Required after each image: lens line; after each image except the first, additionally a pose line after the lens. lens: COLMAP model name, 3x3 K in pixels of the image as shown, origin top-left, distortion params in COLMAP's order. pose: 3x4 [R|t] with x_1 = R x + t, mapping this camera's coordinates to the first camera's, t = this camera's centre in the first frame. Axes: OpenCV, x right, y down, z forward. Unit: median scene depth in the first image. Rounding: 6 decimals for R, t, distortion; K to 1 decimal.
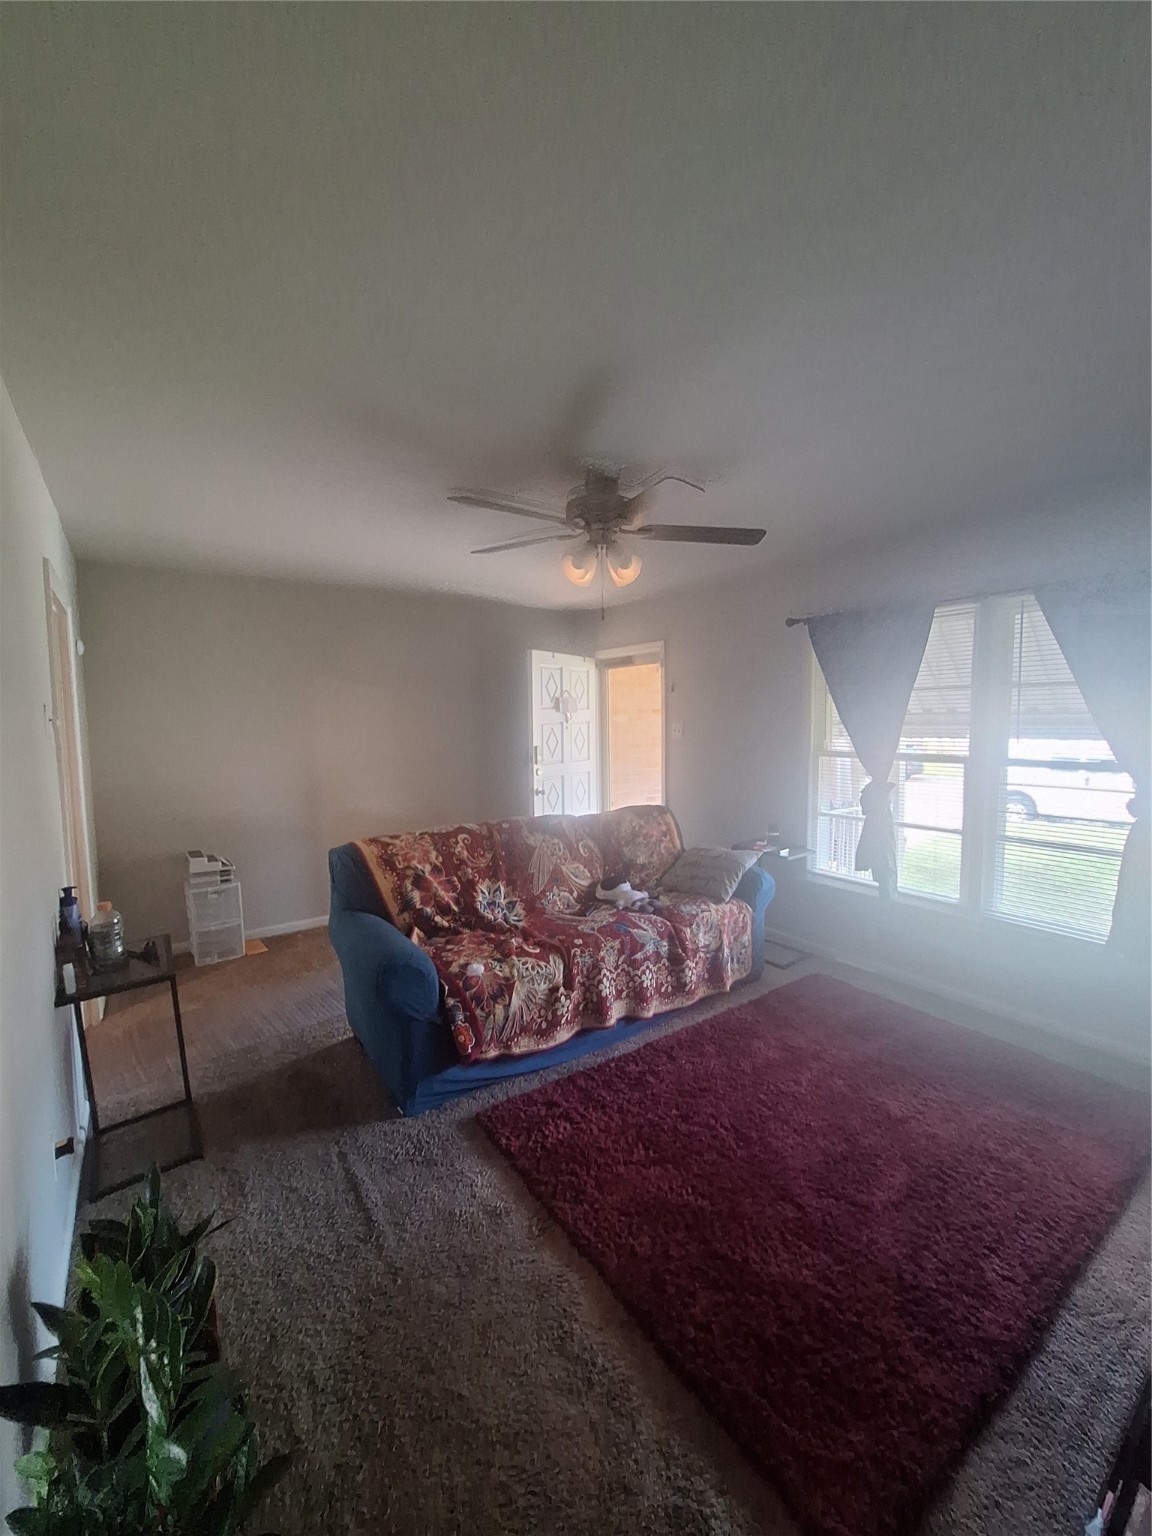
lens RADIAL K [[617.7, 0, 576.0], [0, 617.7, 768.0], [0, 0, 1]] dist [-0.000597, -0.000046]
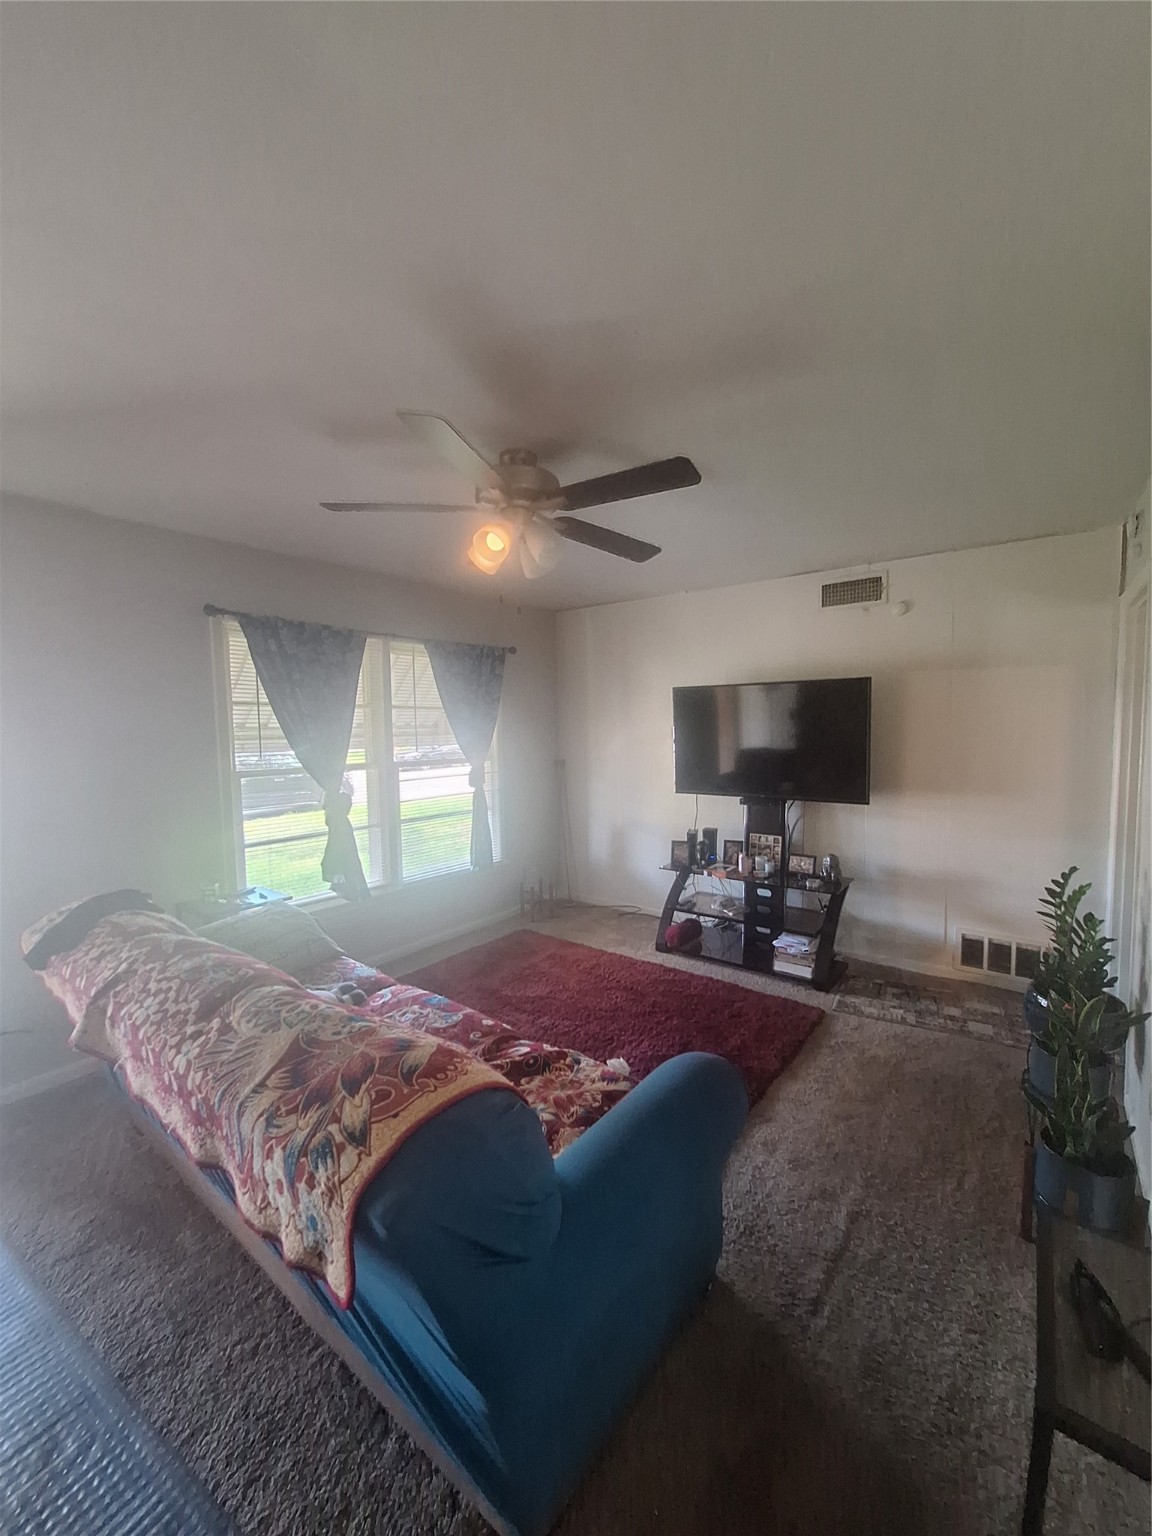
lens RADIAL K [[617.7, 0, 576.0], [0, 617.7, 768.0], [0, 0, 1]] dist [-0.000597, -0.000046]
pose [[-0.300406, -0.054115, 0.952275, -0.703831], [0.081602, 0.993271, 0.082187, -0.081041], [-0.950314, 0.102397, -0.293969, 1.035689]]
